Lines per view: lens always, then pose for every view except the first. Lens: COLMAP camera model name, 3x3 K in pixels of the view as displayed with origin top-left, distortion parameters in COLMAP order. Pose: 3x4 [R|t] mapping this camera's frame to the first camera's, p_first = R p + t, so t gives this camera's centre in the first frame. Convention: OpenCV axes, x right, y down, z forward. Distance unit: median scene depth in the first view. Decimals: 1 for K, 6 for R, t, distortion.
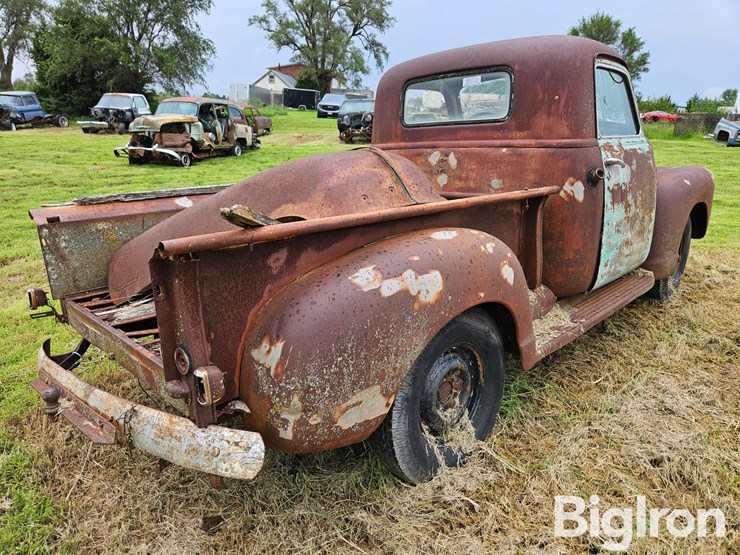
lens RADIAL K [[497.7, 0, 368.5], [0, 497.7, 278.2], [0, 0, 1]] dist [0.070501, -0.058605]
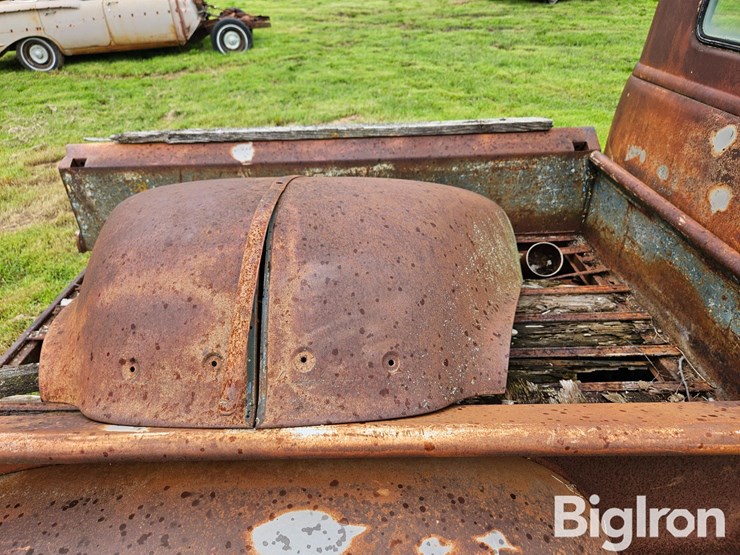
lens RADIAL K [[497.7, 0, 364.5], [0, 497.7, 278.9], [0, 0, 1]] dist [0.070501, -0.058605]
pose [[0.739017, 0.362862, -0.567613, 0.229703], [-0.172887, 0.916482, 0.360792, -0.281177], [0.651125, -0.168499, 0.740030, 0.579624]]
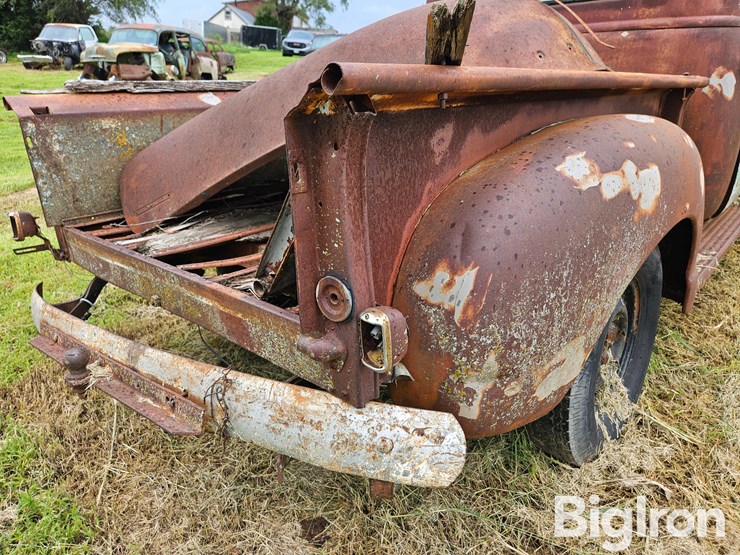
lens RADIAL K [[497.7, 0, 363.5], [0, 497.7, 279.4], [0, 0, 1]] dist [0.070501, -0.058605]
pose [[0.997871, -0.014314, 0.063632, -0.199290], [0.008206, 0.995422, 0.095228, 0.046363], [-0.064704, -0.094503, 0.993420, 0.225947]]
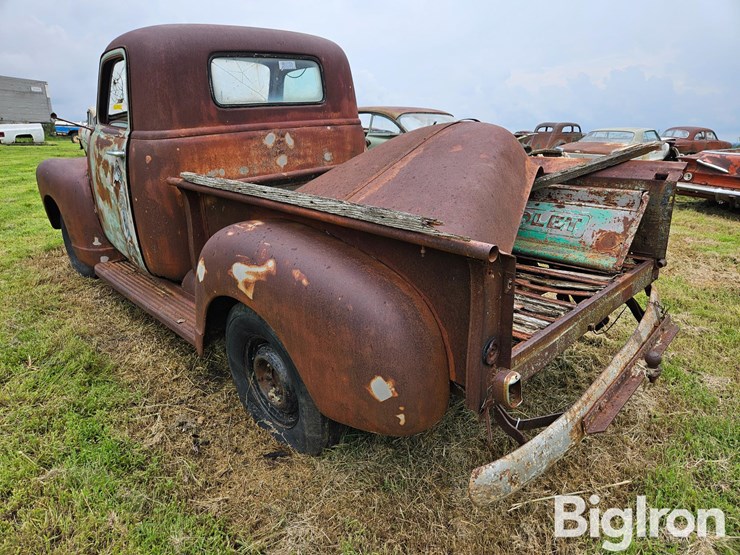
lens RADIAL K [[497.7, 0, 368.3], [0, 497.7, 278.6], [0, 0, 1]] dist [0.070501, -0.058605]
pose [[0.004227, -0.307301, 0.951603, -1.057719], [0.302733, 0.907350, 0.291666, -0.265339], [-0.953066, 0.286849, 0.096866, 0.955671]]
